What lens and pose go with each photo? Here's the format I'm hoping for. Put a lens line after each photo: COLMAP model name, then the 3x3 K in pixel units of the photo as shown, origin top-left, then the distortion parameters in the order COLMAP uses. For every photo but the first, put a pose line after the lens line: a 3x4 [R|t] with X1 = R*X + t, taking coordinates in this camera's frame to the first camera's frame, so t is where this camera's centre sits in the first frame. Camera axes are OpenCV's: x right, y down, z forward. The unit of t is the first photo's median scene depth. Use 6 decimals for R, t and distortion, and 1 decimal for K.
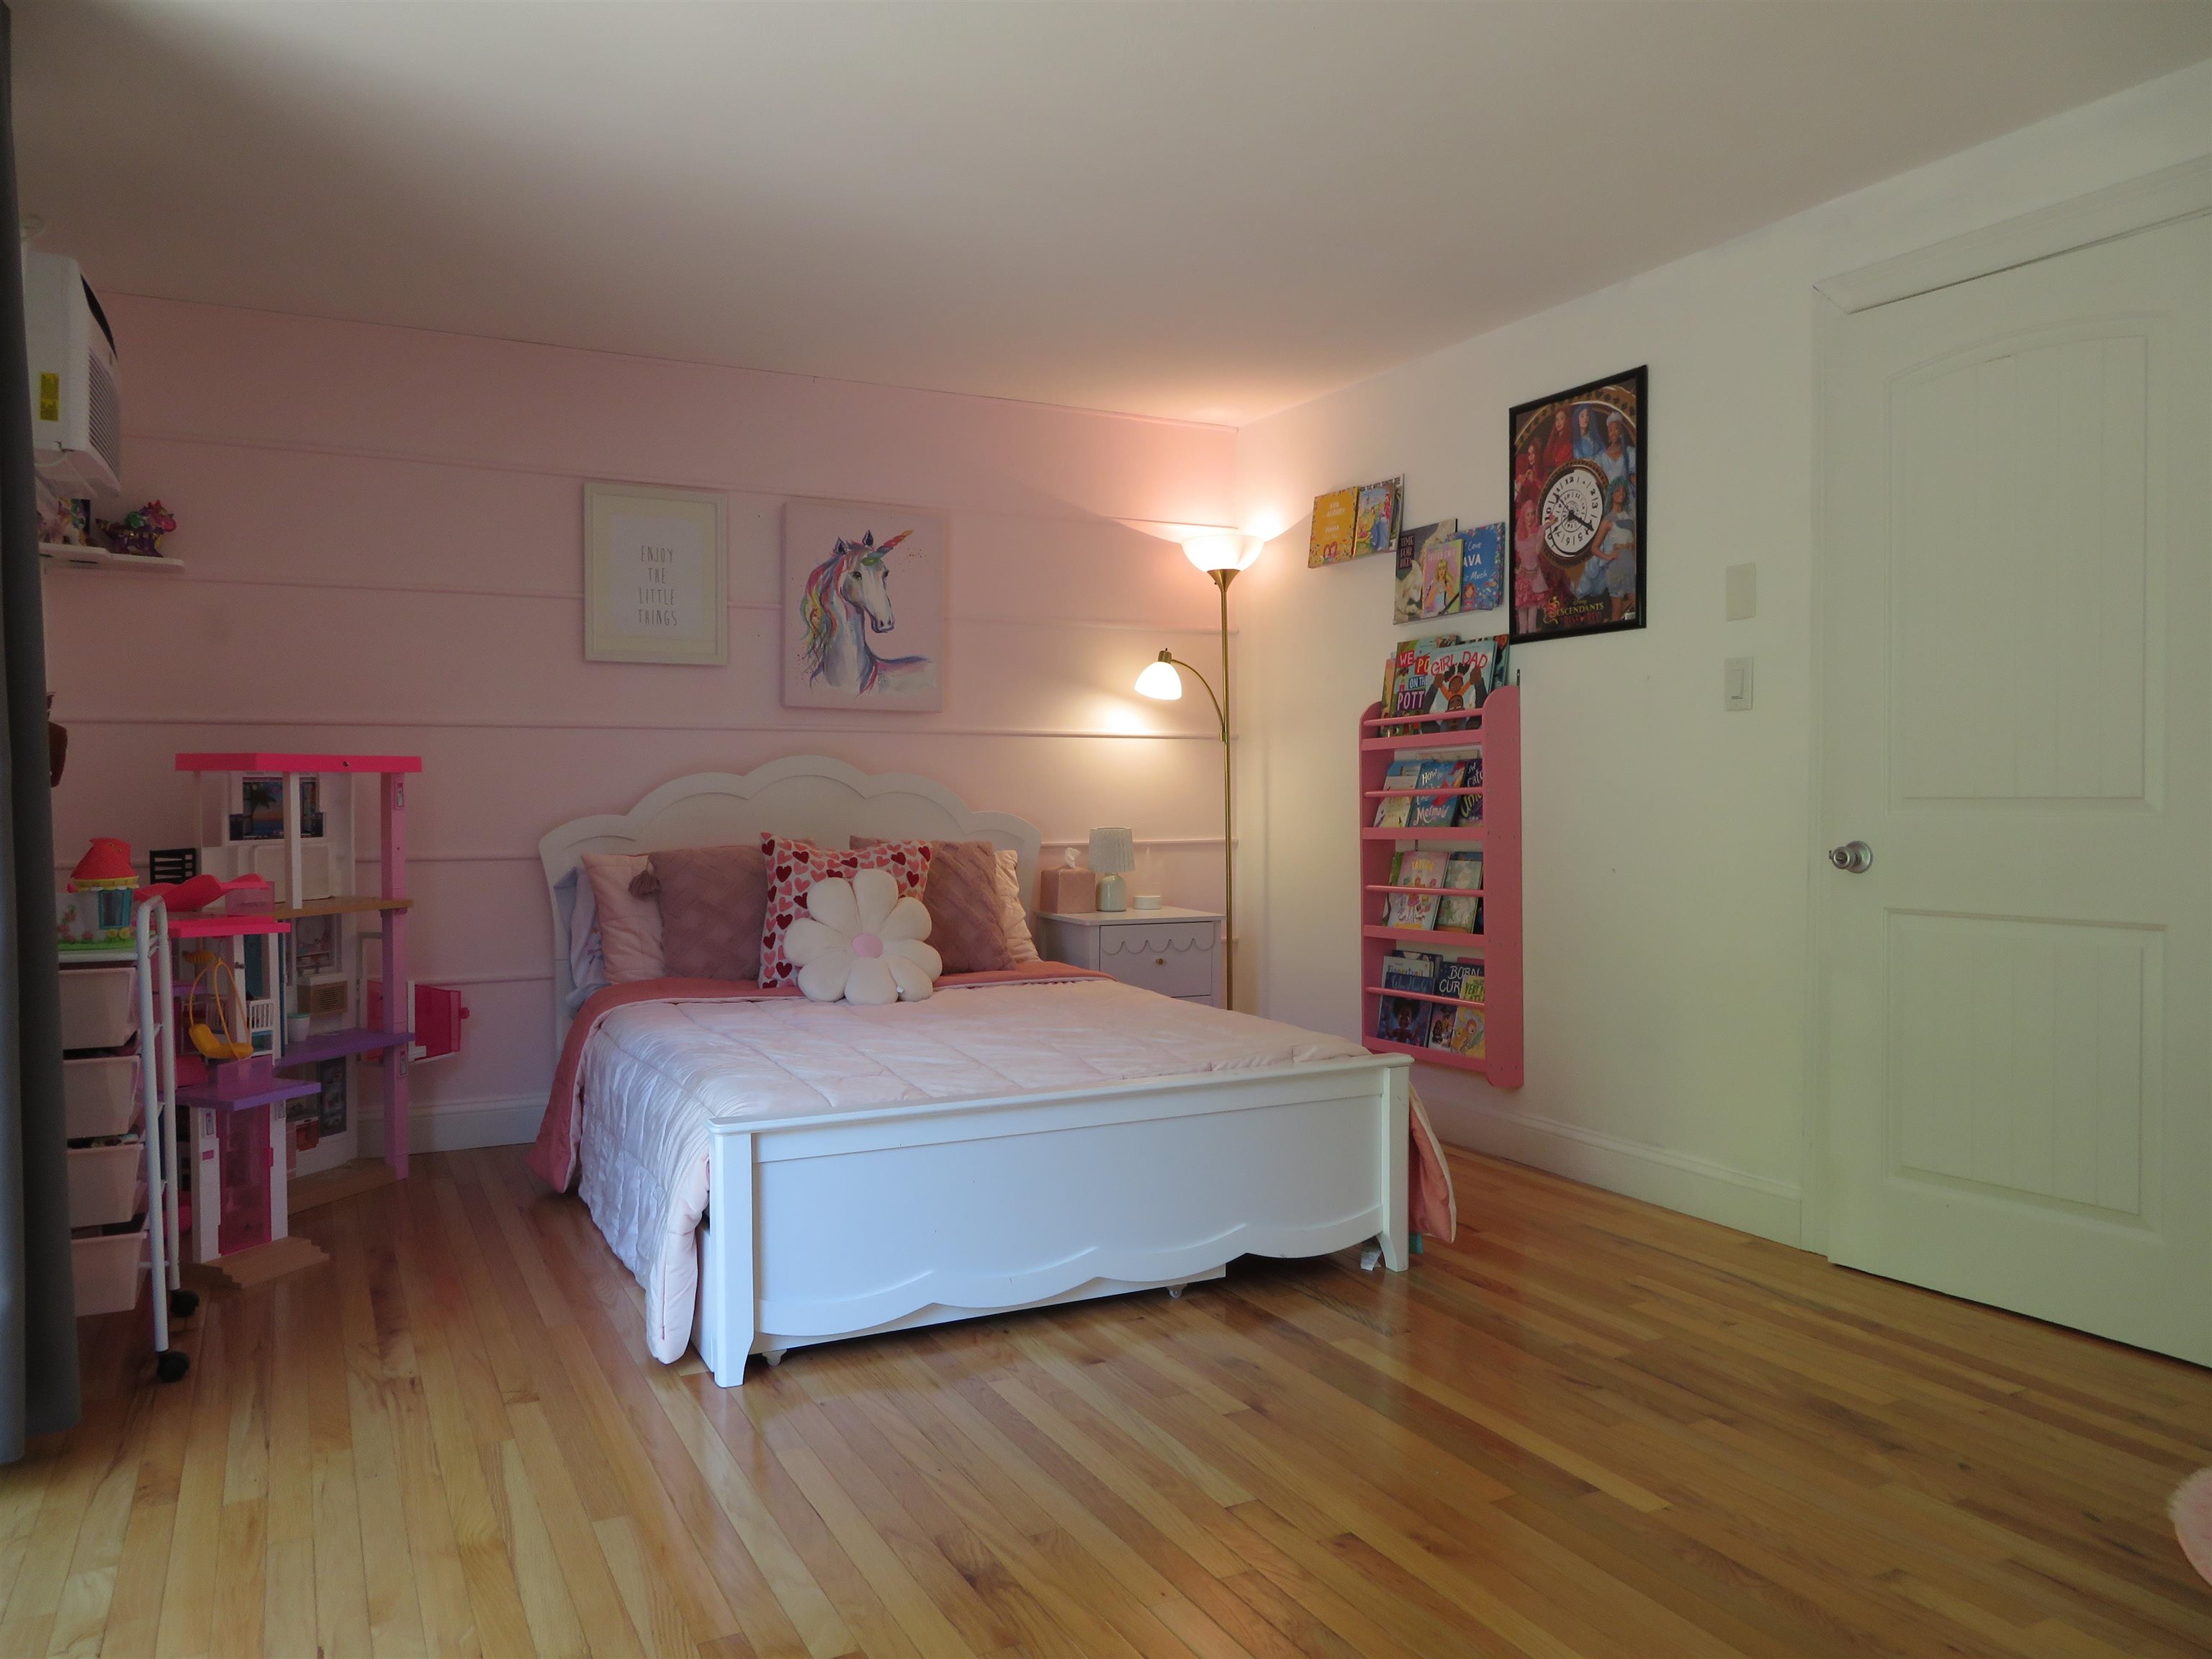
lens RADIAL K [[1576.1, 0, 1102.2], [0, 1576.1, 826.1], [0, 0, 1]] dist [-0.004301, 0.001306]
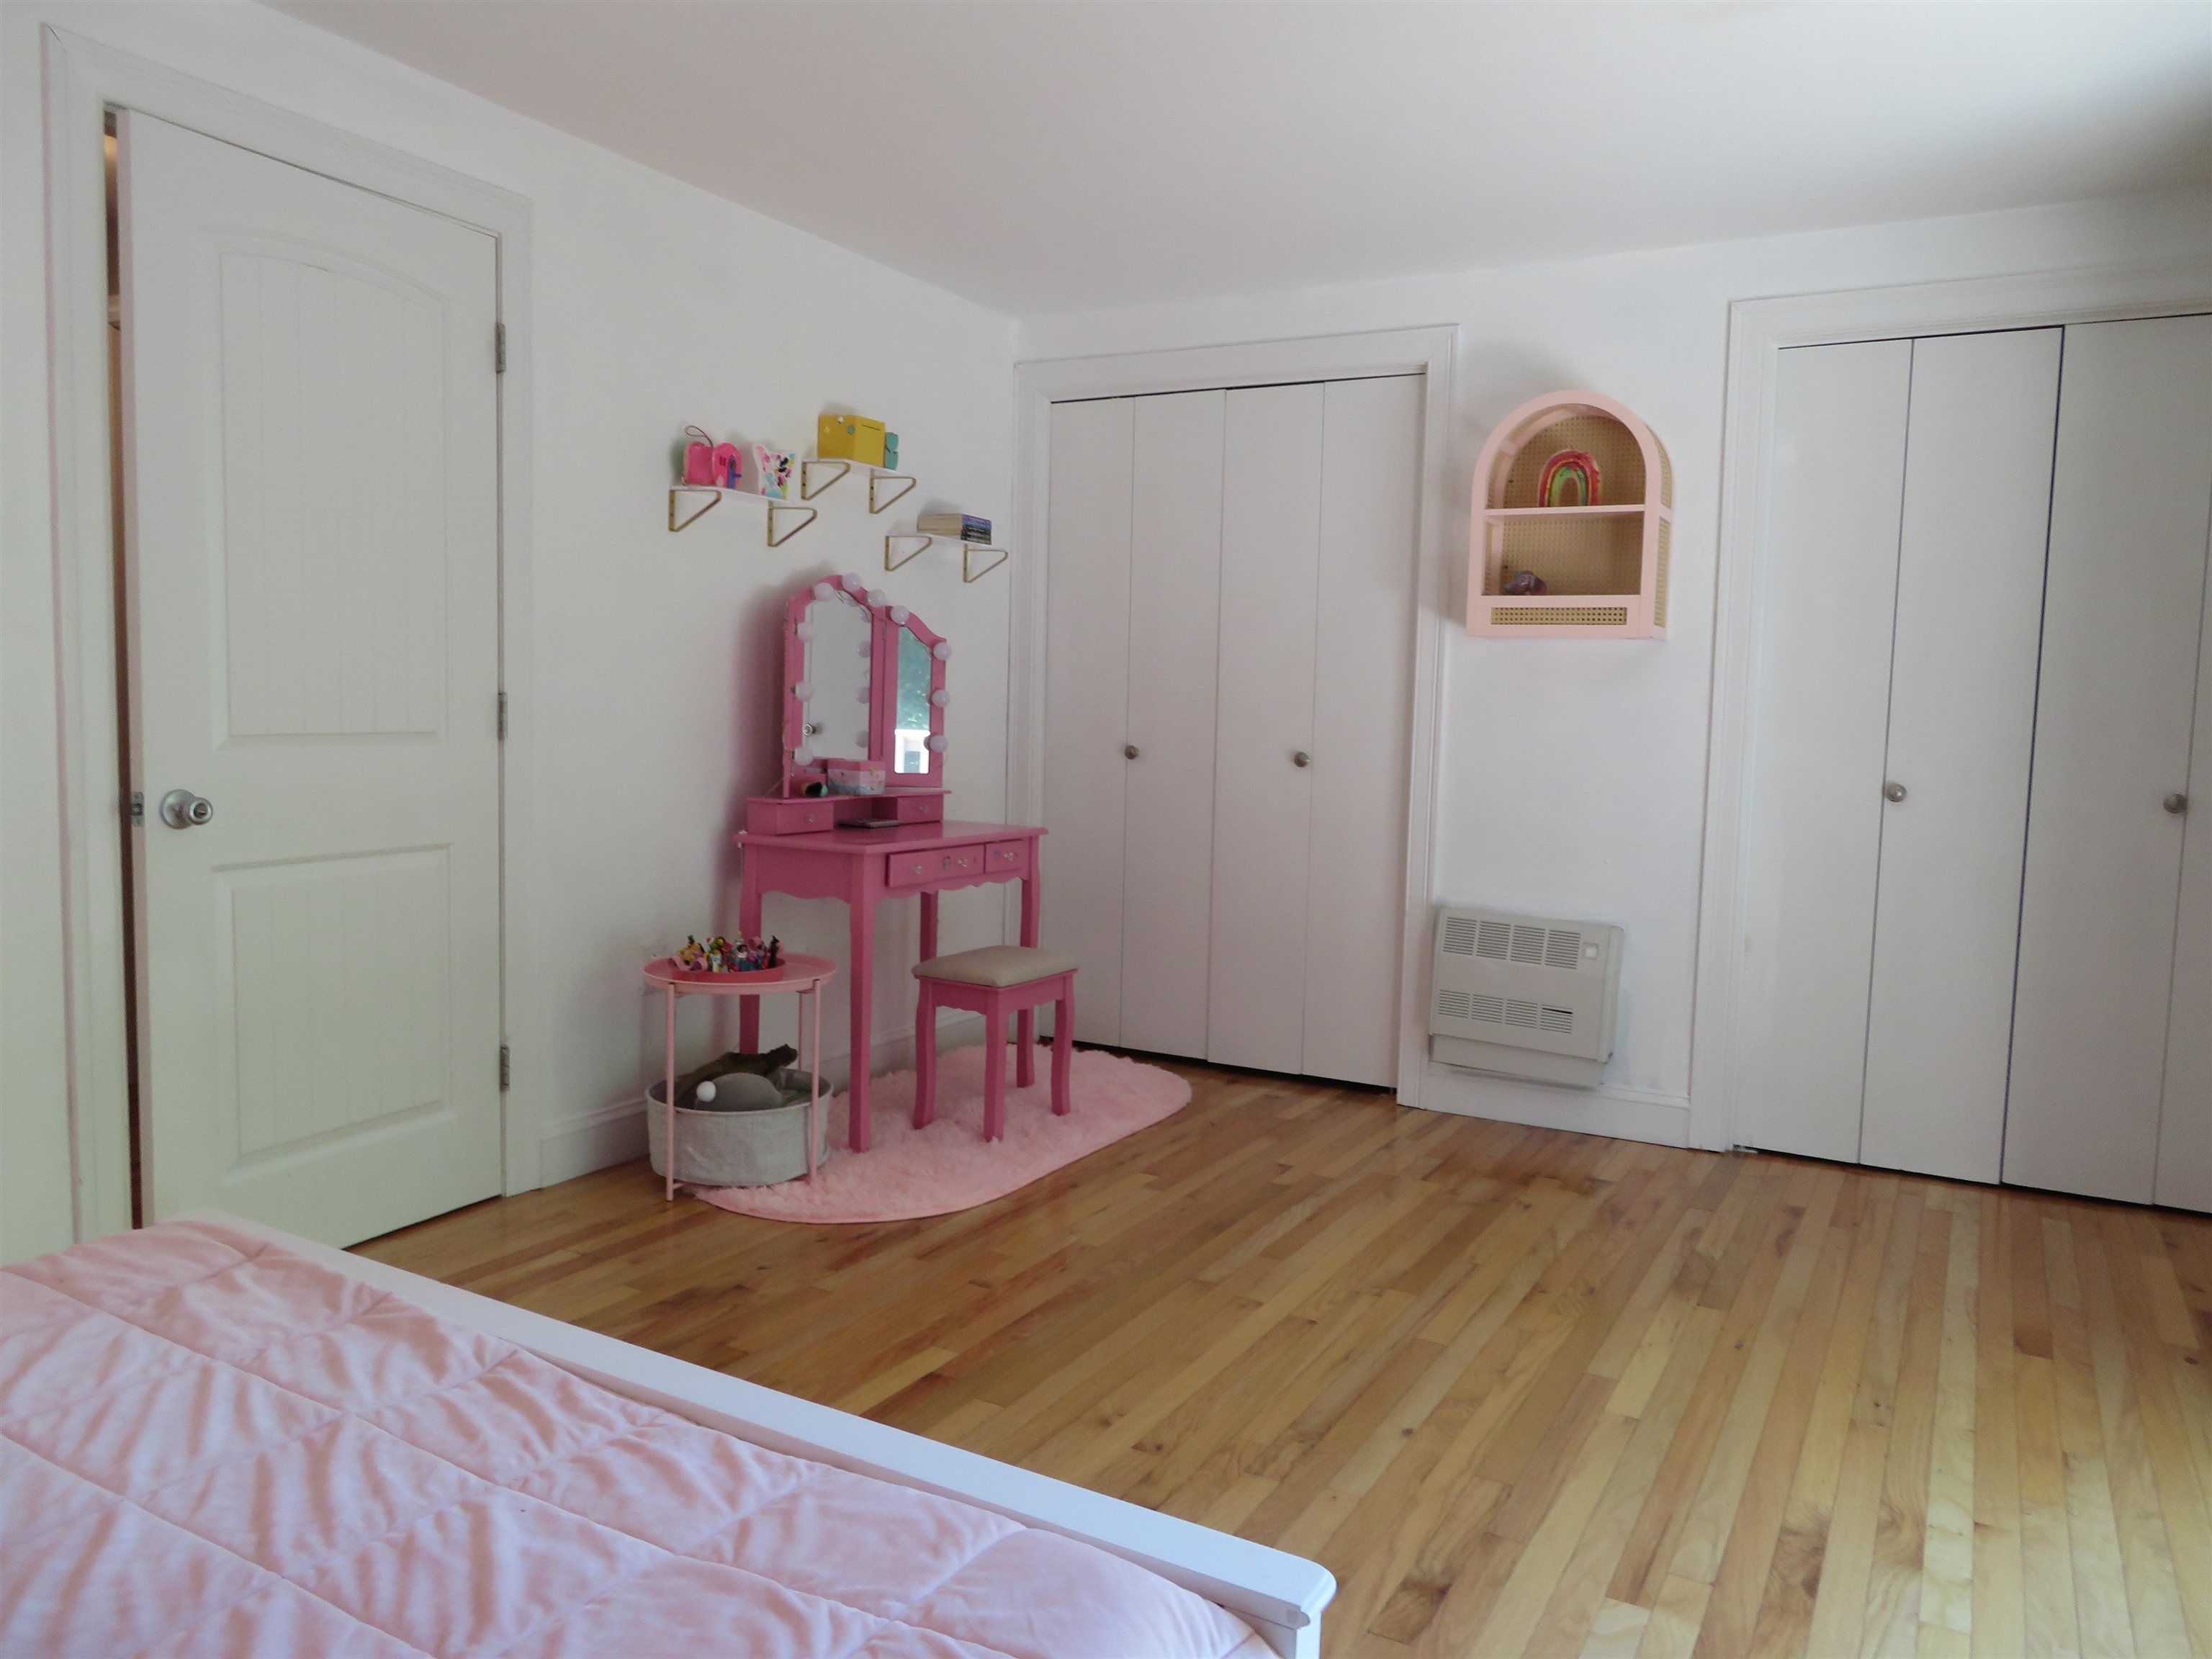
lens RADIAL K [[1576.1, 0, 1102.2], [0, 1576.1, 826.1], [0, 0, 1]] dist [-0.004301, 0.001306]
pose [[-0.553808, -0.083053, 0.828492, -0.642694], [-0.009631, 0.995585, 0.093365, -0.073305], [-0.832589, 0.043727, -0.552163, 1.477830]]
